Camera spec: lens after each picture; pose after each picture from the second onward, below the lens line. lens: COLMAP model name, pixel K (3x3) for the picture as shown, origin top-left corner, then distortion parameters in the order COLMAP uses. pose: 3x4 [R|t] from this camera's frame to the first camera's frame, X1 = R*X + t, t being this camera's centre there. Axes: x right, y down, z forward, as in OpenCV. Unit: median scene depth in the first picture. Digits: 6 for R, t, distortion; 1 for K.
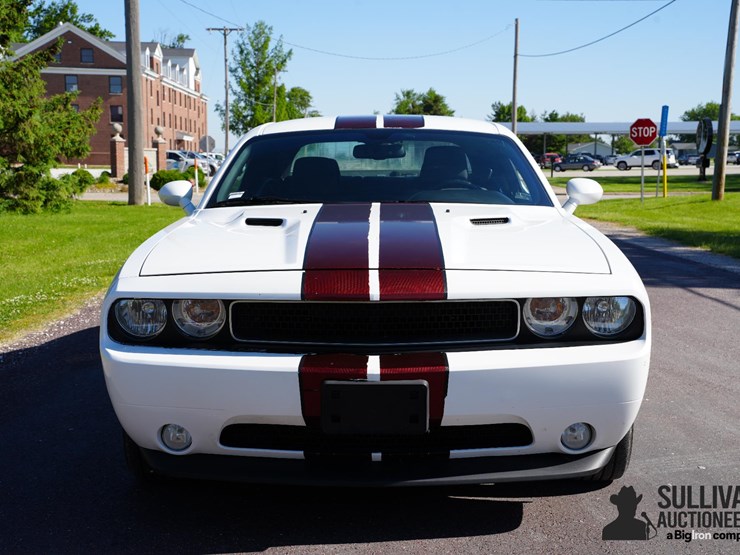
lens RADIAL K [[1091.1, 0, 376.9], [0, 1091.1, 276.3], [0, 0, 1]] dist [0.200841, 0.000000]
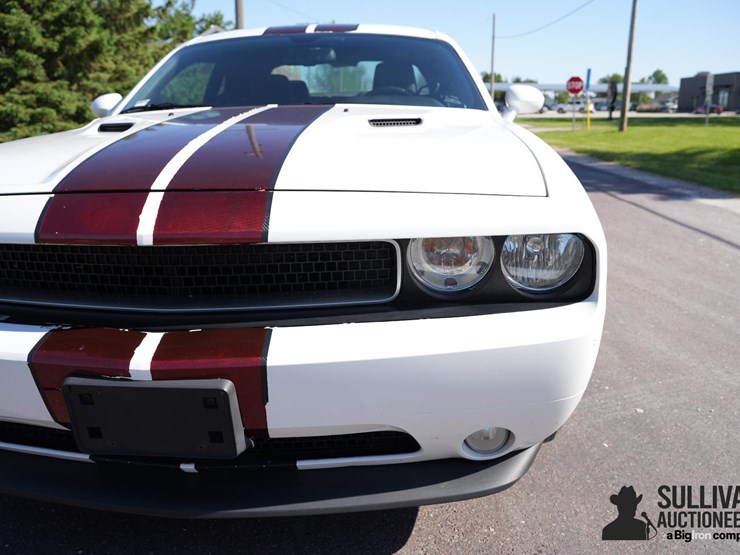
lens RADIAL K [[669.8, 0, 364.0], [0, 669.8, 280.0], [0, 0, 1]] dist [-0.084950, 0.051360]
pose [[0.998002, 0.006721, -0.062825, 0.095143], [0.002564, 0.989199, 0.146557, -0.007957], [0.063132, -0.146425, 0.987205, 0.440599]]
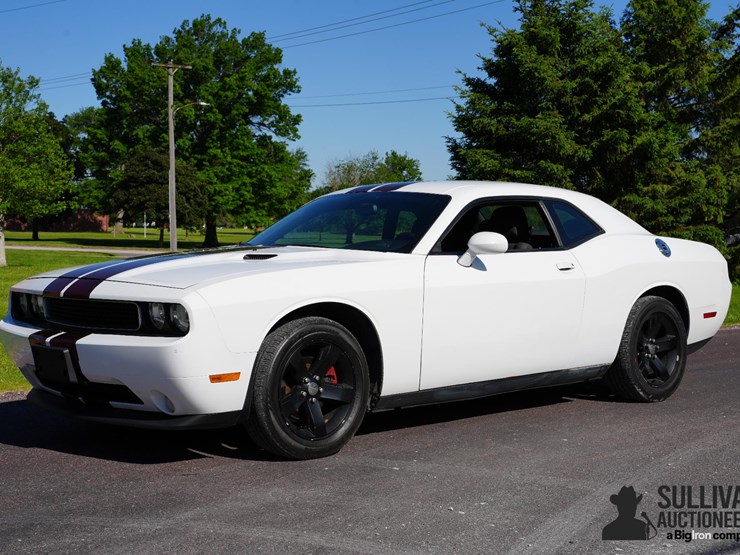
lens RADIAL K [[1088.9, 0, 373.8], [0, 1088.9, 273.2], [0, 0, 1]] dist [0.209654, 0.000000]
pose [[0.697417, 0.032578, -0.715925, 1.003314], [-0.083780, 0.995823, -0.036299, 0.005451], [0.711752, 0.085296, 0.697233, 0.130928]]
